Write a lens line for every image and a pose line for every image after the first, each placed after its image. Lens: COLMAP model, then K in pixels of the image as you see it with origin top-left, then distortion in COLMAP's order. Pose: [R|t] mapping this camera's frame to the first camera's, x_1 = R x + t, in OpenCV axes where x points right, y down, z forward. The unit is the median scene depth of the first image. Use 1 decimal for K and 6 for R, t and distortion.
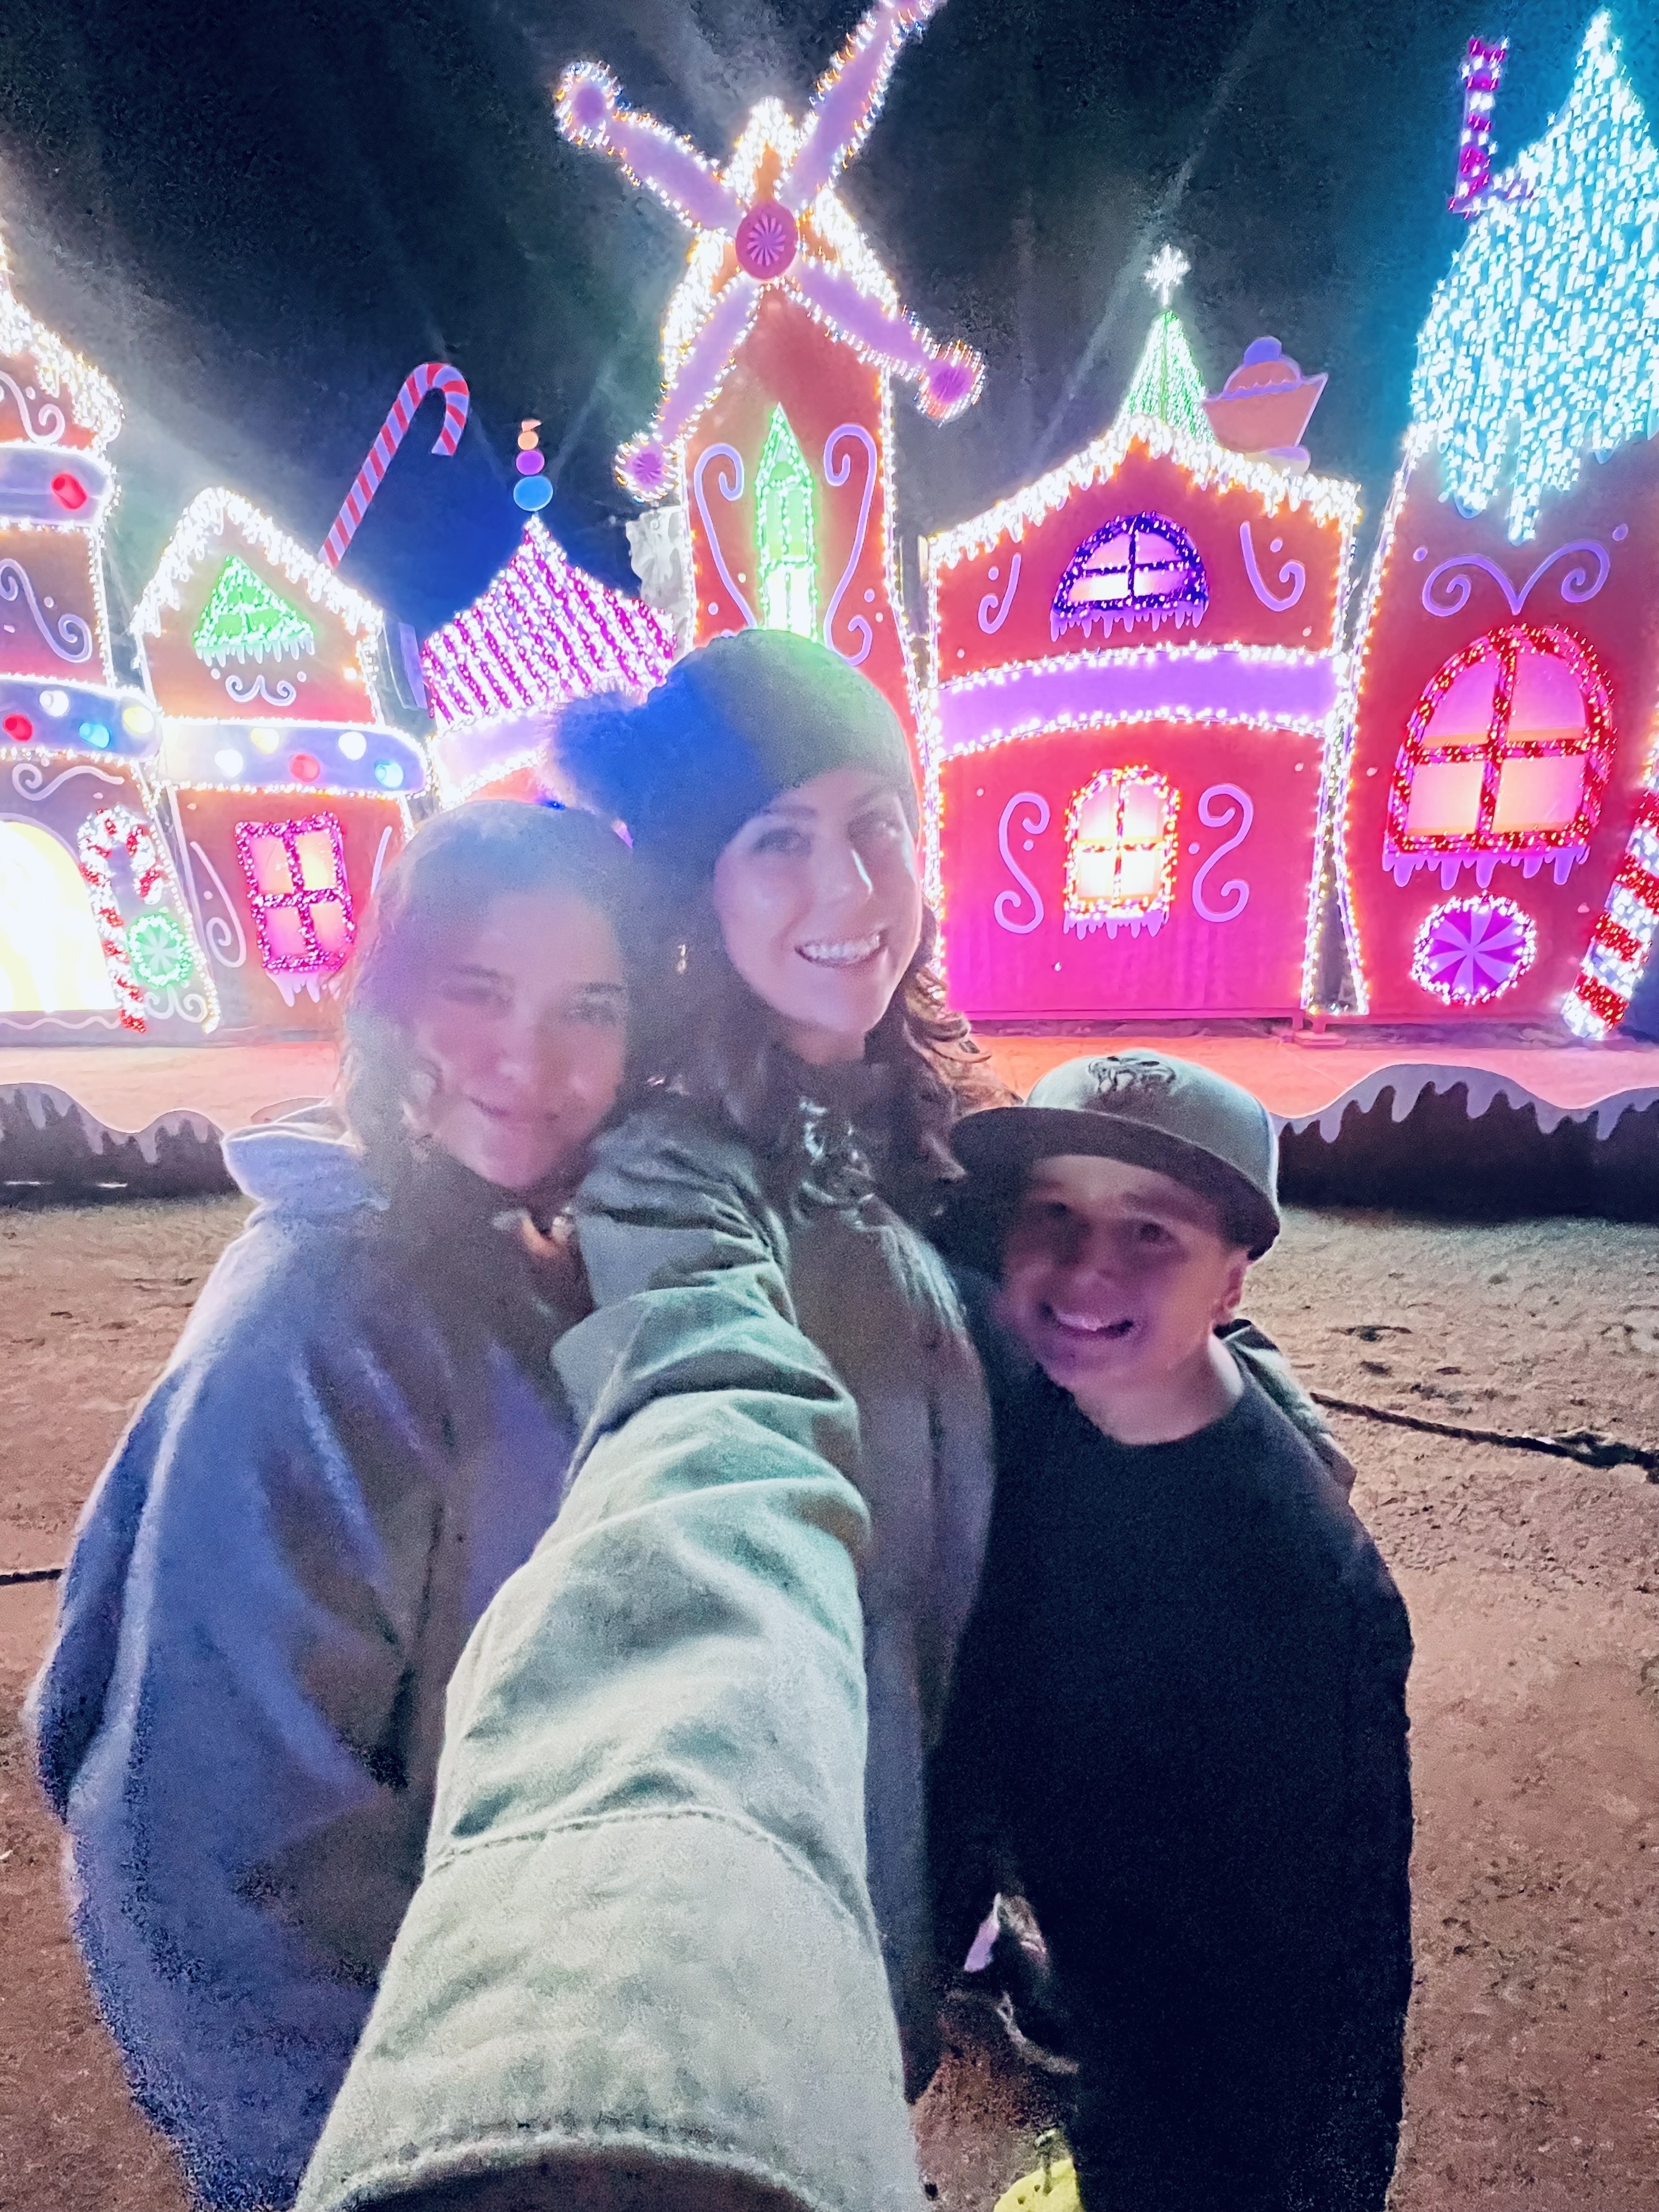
lens RADIAL K [[896.0, 0, 824.1], [0, 896.0, 1140.5], [0, 0, 1]] dist [0.000212, -0.005776]
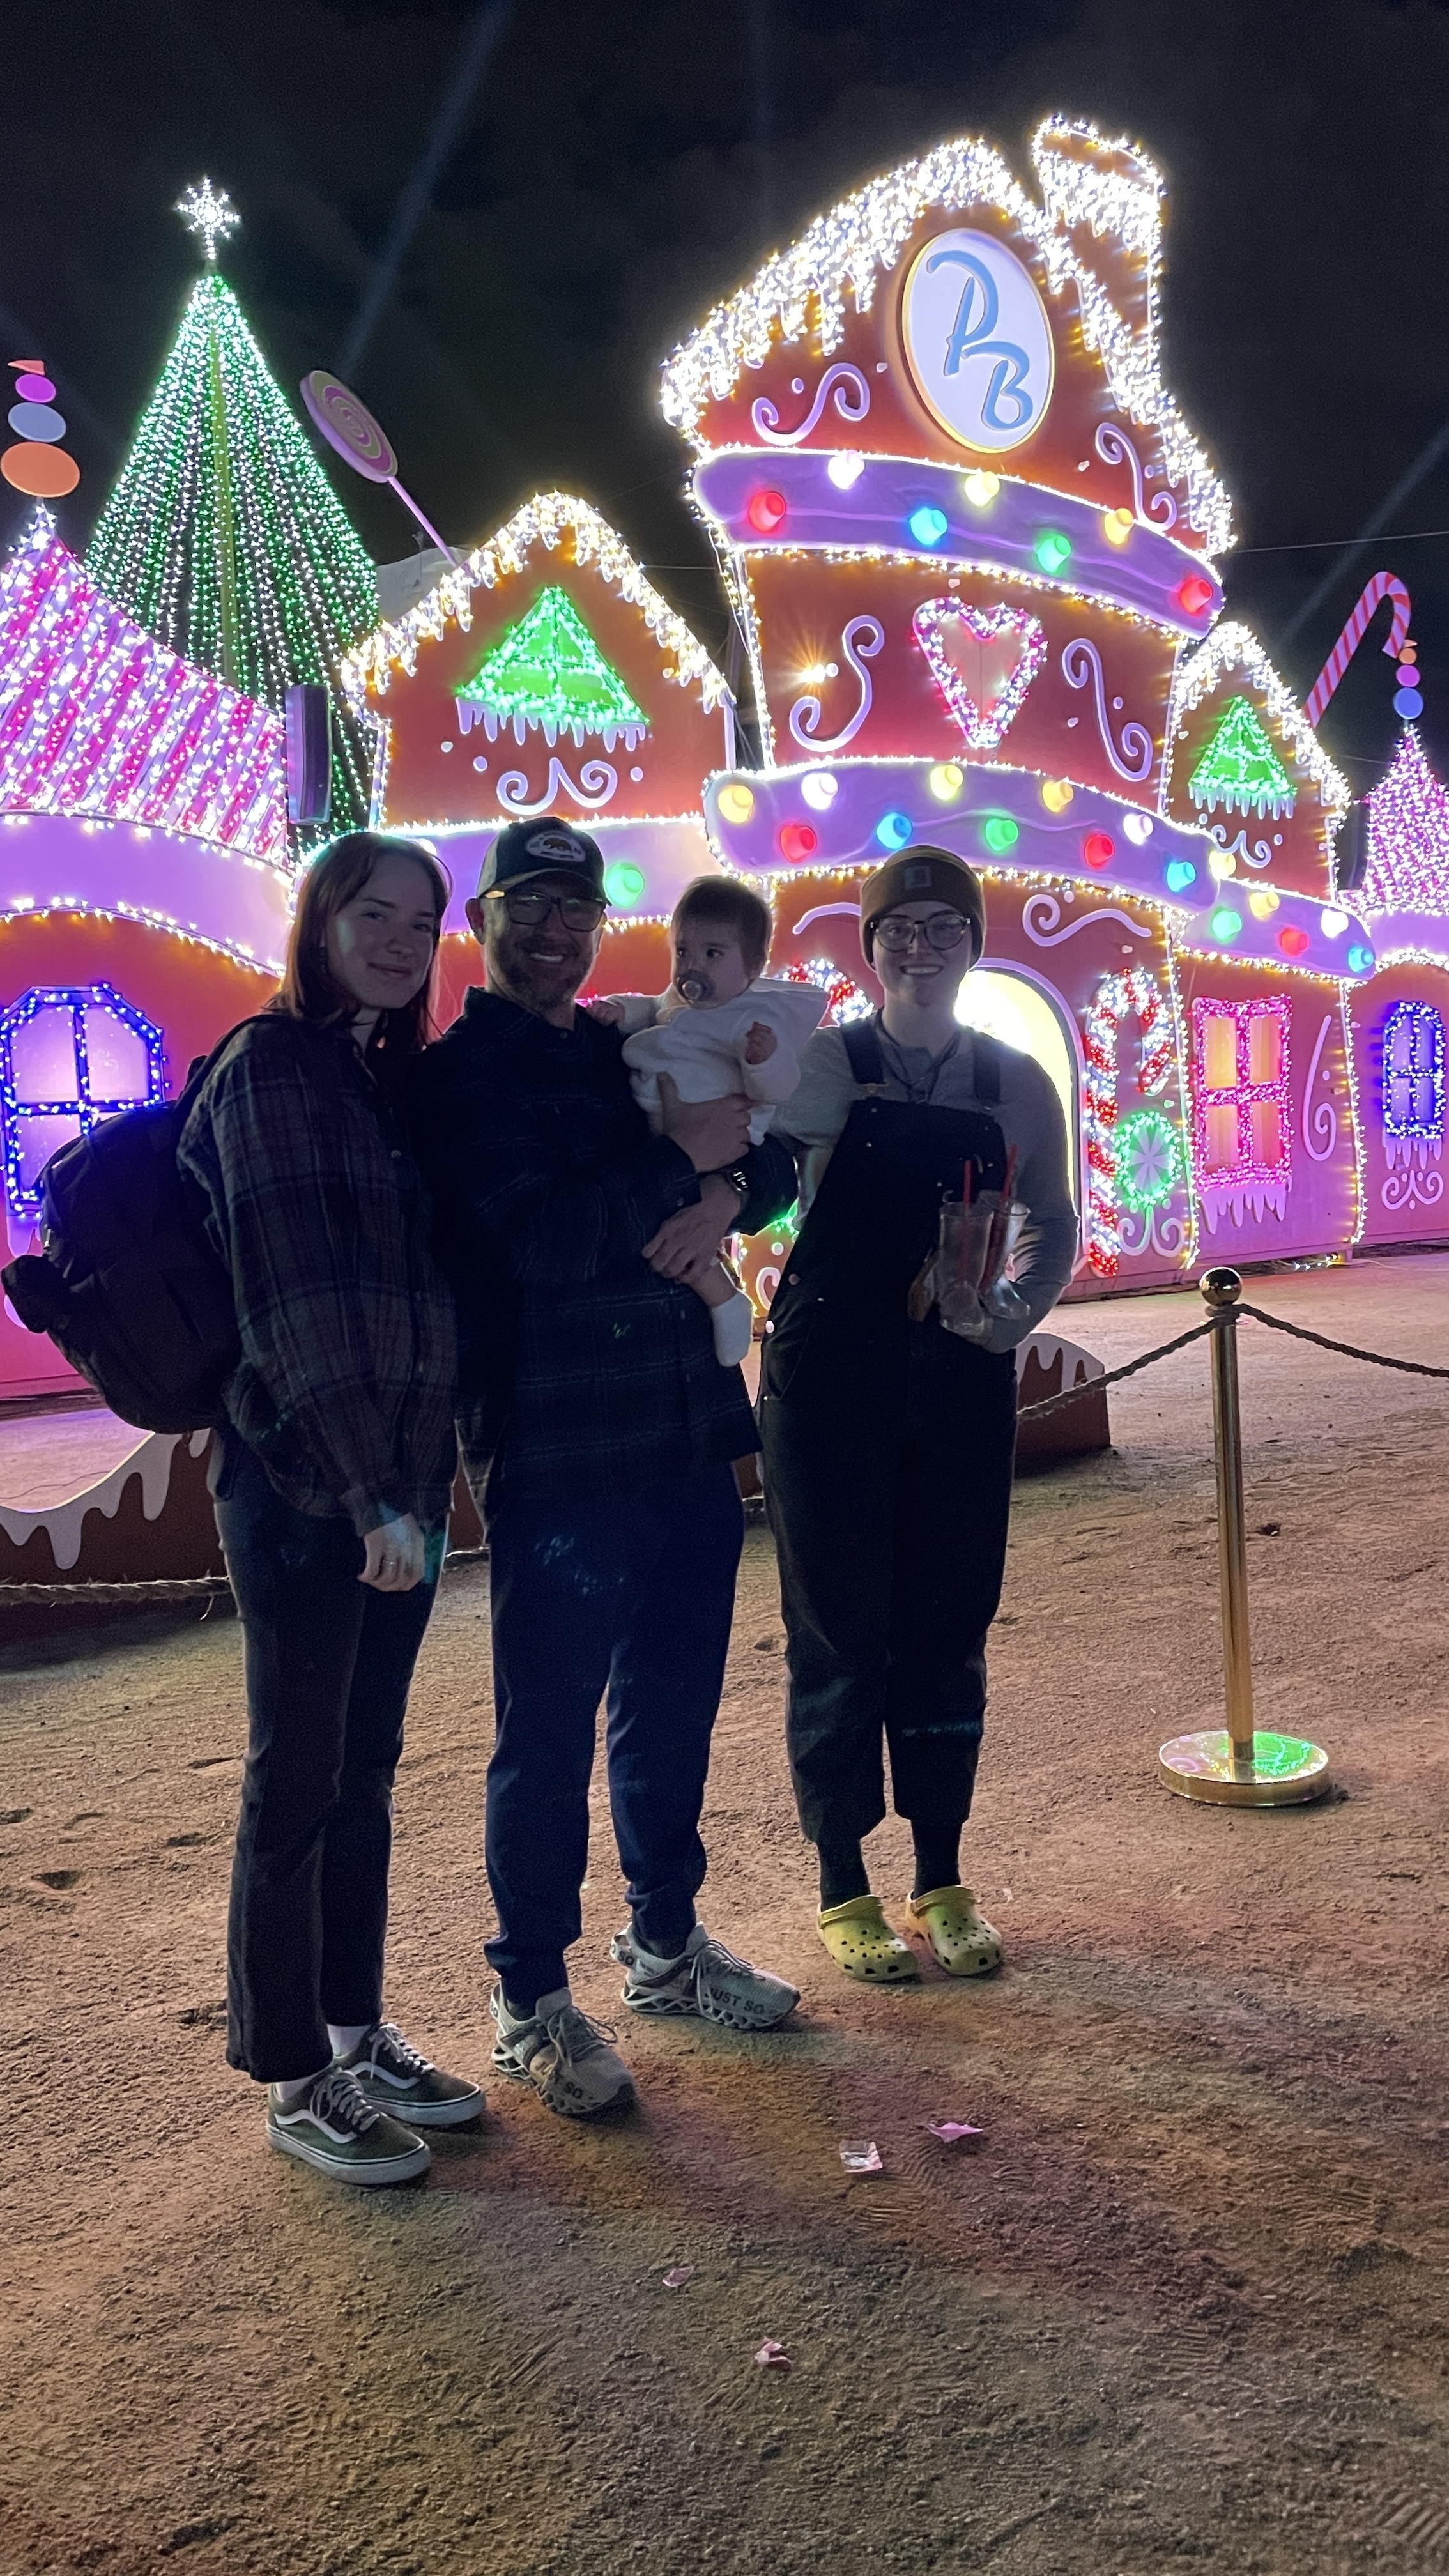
lens RADIAL K [[1941.3, 0, 670.4], [0, 1941.3, 1288.5], [0, 0, 1]] dist [0.029992, -0.002980]
pose [[0.661030, -0.047835, 0.748833, -2.354461], [0.216910, 0.967541, -0.129671, 0.006154], [-0.718324, 0.248145, 0.649950, 0.318600]]
